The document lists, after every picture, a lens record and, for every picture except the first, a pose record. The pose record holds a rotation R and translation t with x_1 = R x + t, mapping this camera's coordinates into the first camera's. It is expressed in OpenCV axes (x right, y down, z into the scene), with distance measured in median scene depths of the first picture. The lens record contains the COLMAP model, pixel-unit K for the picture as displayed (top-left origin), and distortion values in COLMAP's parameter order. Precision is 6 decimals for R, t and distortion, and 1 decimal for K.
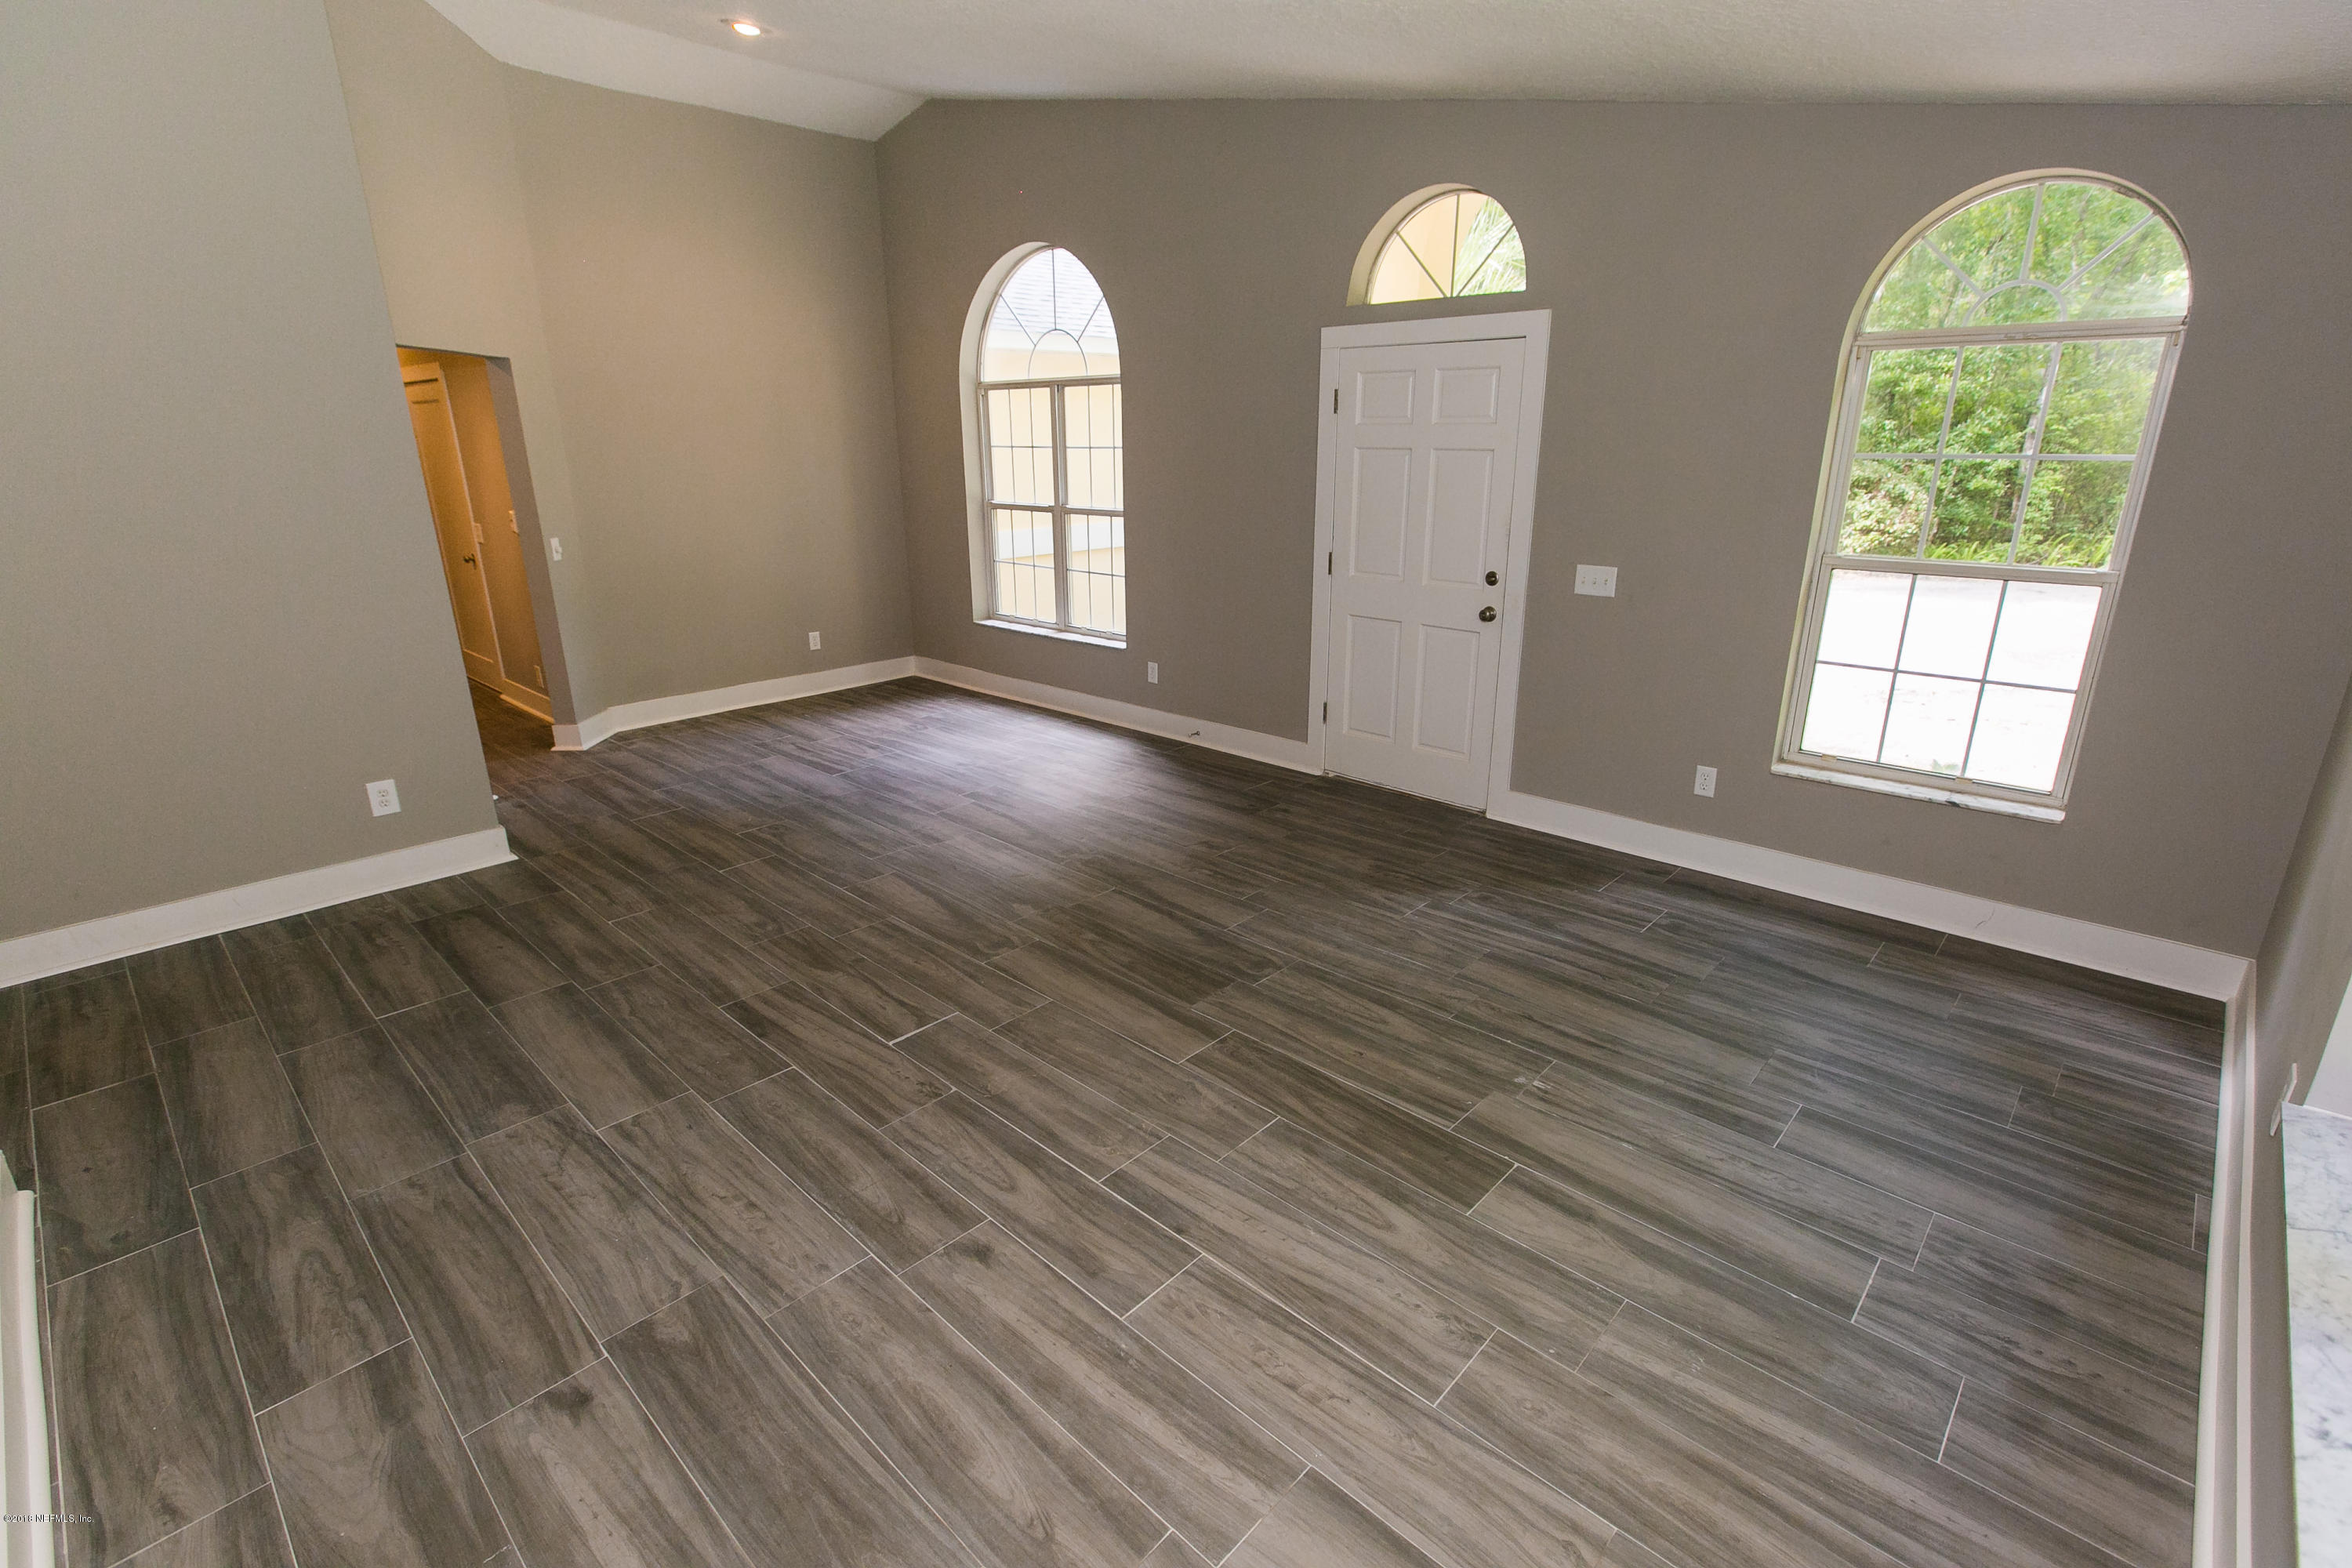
lens RADIAL K [[1116.7, 0, 1170.8], [0, 1116.7, 860.3], [0, 0, 1]] dist [0.003001, 0.000416]
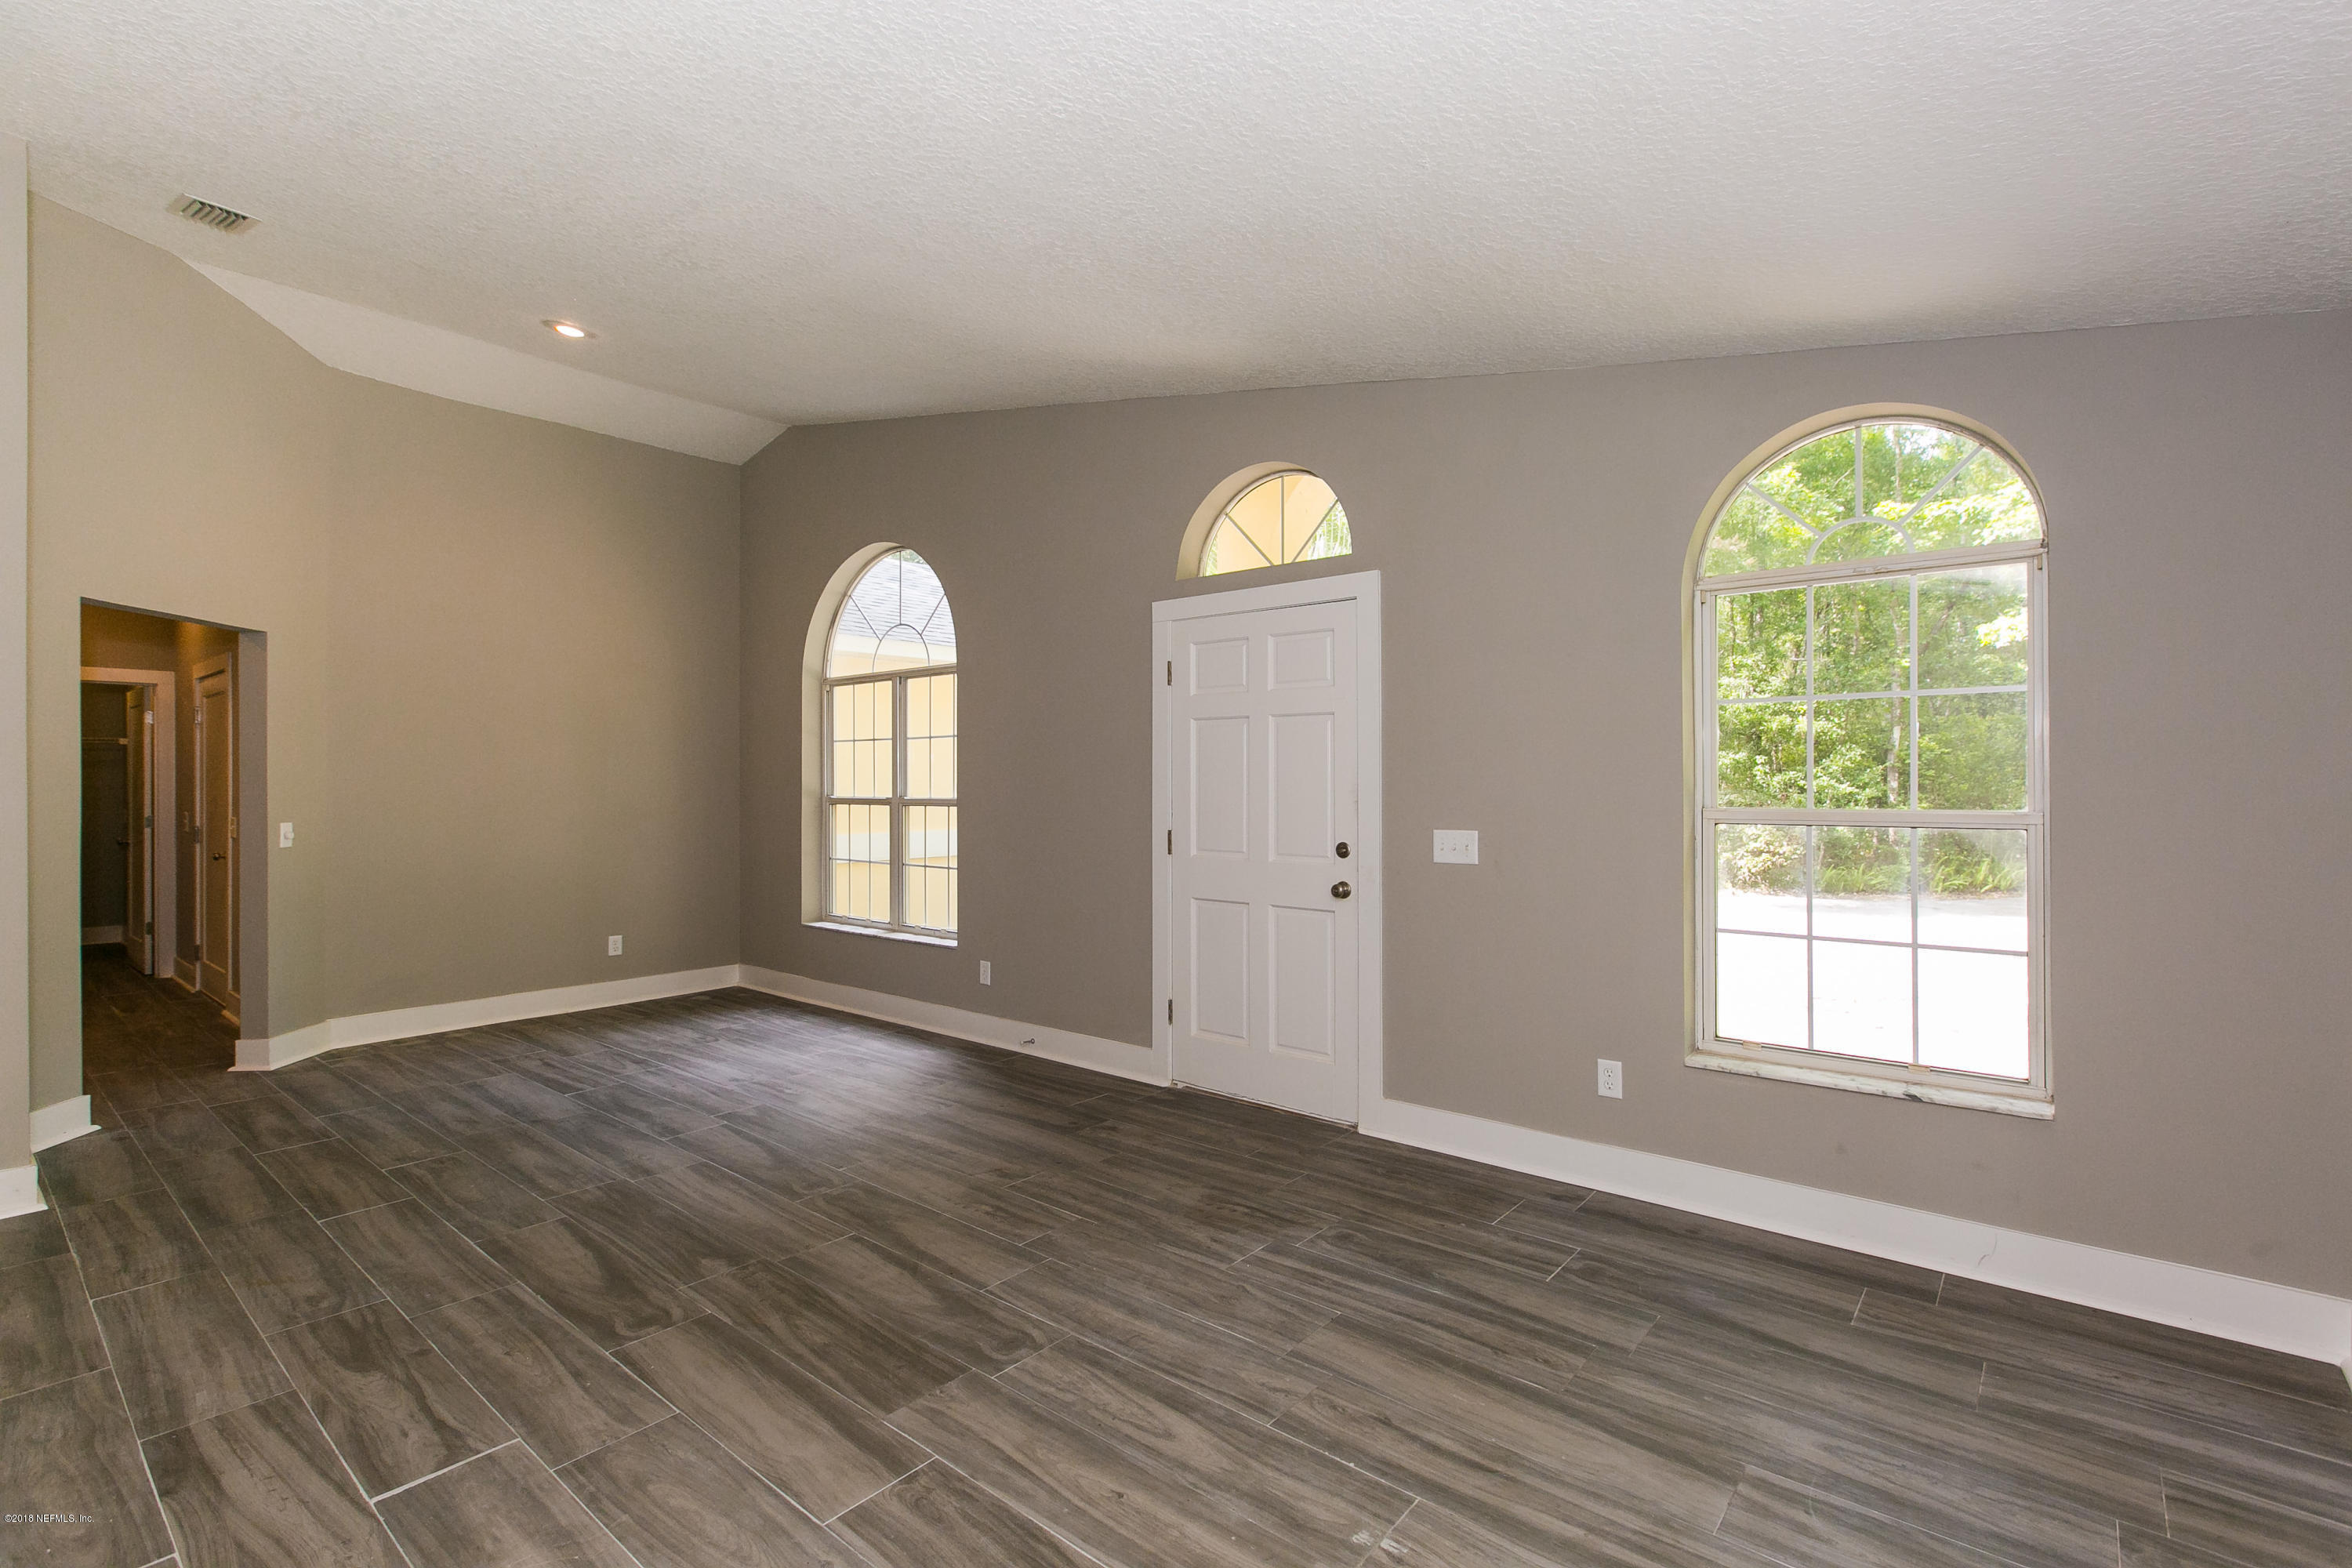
lens RADIAL K [[1107.6, 0, 1177.9], [0, 1107.6, 844.5], [0, 0, 1]] dist [0.002654, -0.000497]
pose [[0.998557, -0.002219, 0.053653, 0.123088], [0.018825, 0.950204, -0.311059, 0.011966], [-0.050291, 0.311620, 0.948875, 0.200562]]
